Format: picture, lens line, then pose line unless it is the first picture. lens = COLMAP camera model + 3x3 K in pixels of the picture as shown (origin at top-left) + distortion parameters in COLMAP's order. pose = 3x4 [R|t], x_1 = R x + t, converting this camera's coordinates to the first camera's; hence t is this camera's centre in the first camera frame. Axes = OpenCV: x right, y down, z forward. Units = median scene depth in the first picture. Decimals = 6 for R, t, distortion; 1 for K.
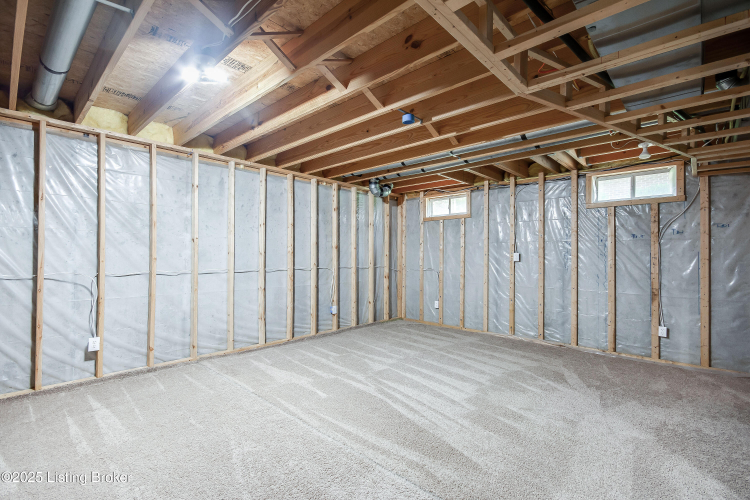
lens RADIAL K [[329.9, 0, 374.8], [0, 329.9, 252.1], [0, 0, 1]] dist [0.000840, -0.001195]
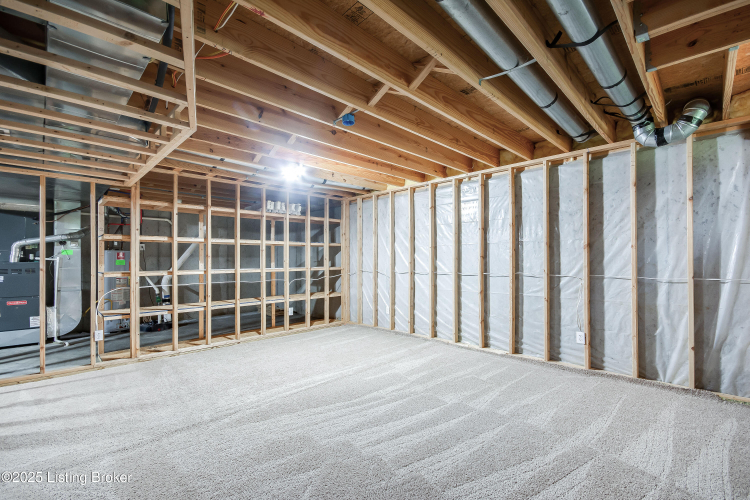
lens RADIAL K [[329.9, 0, 374.8], [0, 329.9, 257.4], [0, 0, 1]] dist [0.000840, -0.001195]
pose [[-0.014182, -0.015626, -0.999777, 0.793378], [0.012075, 0.999802, -0.015798, 0.016234], [0.999827, -0.012297, -0.013990, 0.803914]]
